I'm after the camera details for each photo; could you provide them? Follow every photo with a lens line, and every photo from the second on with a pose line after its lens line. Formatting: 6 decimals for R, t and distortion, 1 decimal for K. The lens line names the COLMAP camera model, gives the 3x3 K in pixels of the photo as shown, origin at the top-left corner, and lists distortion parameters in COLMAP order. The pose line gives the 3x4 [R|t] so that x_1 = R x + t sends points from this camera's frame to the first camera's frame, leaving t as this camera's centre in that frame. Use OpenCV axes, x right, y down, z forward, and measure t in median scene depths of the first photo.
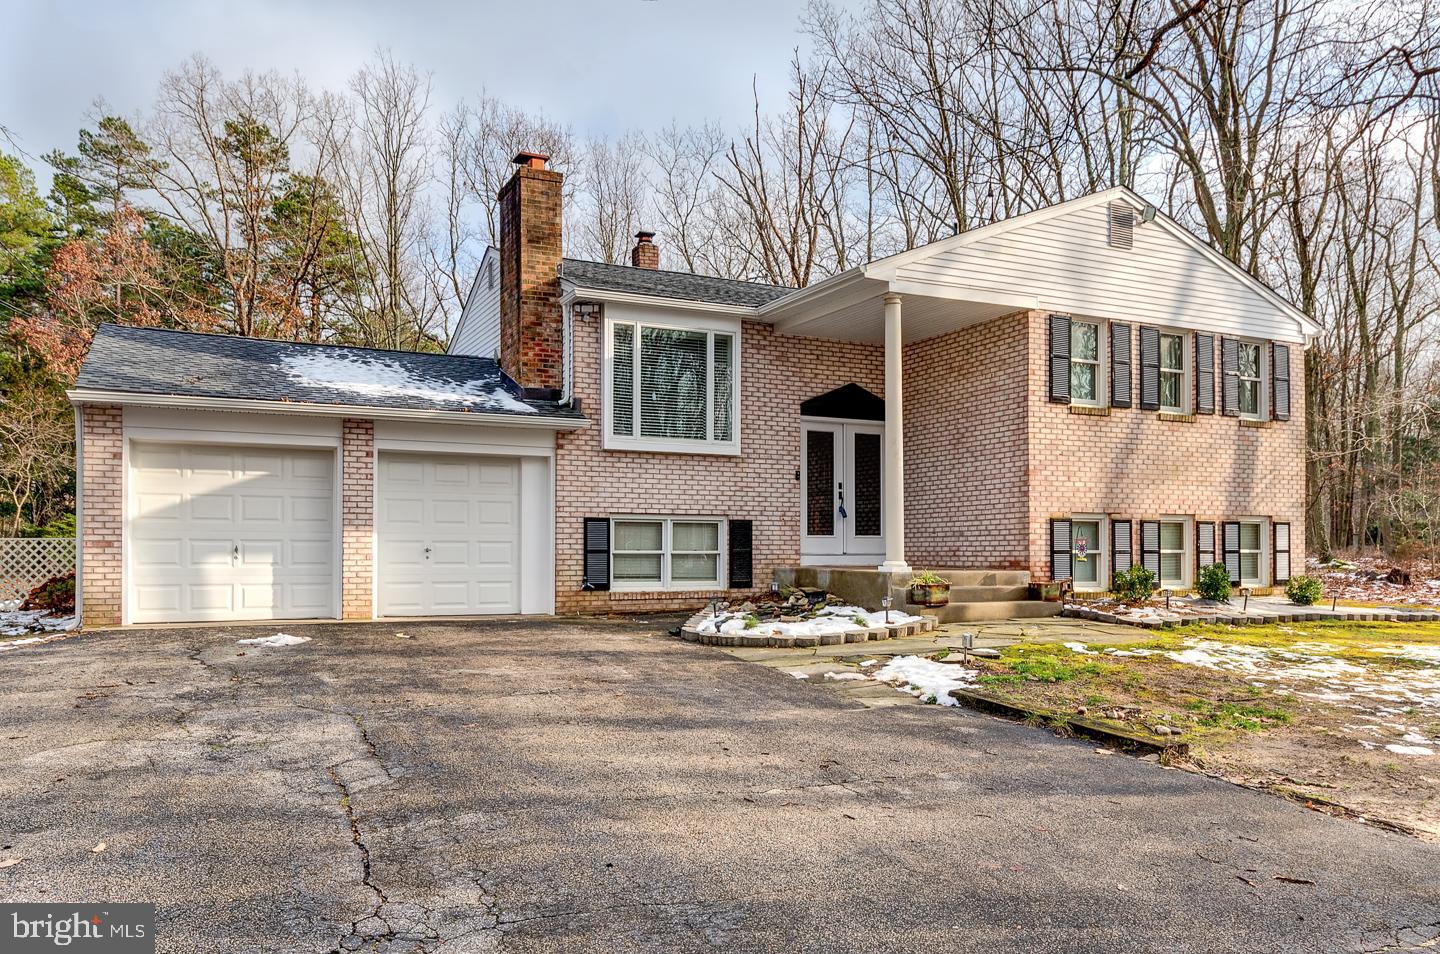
lens RADIAL K [[1240.9, 0, 642.9], [0, 1240.9, 519.5], [0, 0, 1]] dist [0.007344, 0.002673]
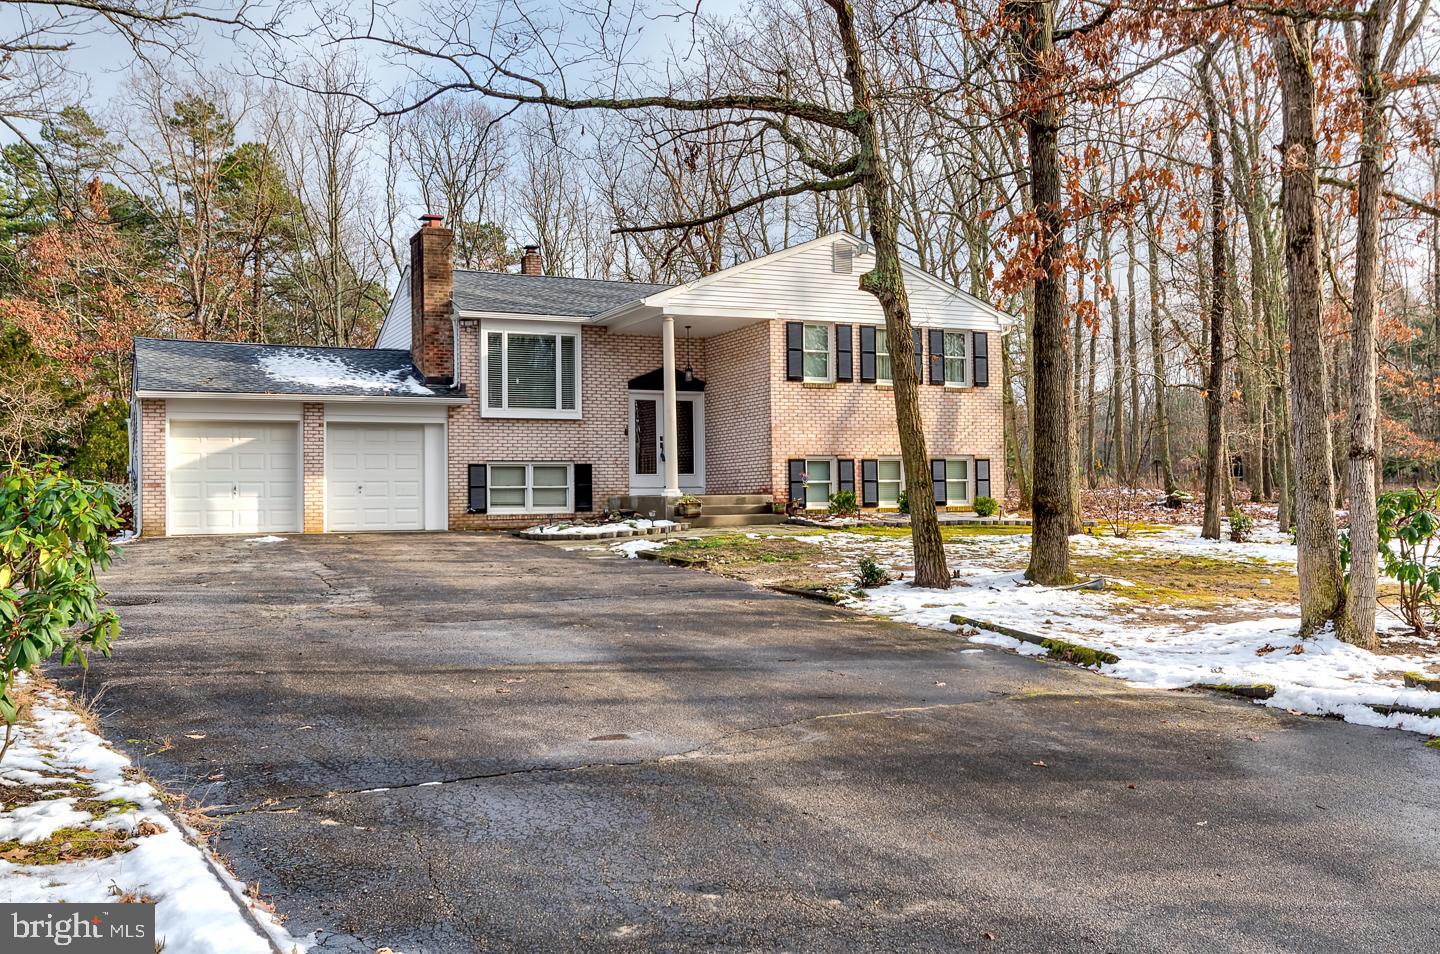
lens RADIAL K [[1602.3, 0, 777.7], [0, 1602.3, 404.3], [0, 0, 1]] dist [-0.001134, 0.000000]
pose [[0.997259, -0.014732, 0.072502, 0.176972], [0.017564, 0.999101, -0.038581, 0.007151], [-0.071868, 0.039749, 0.996622, -0.901022]]
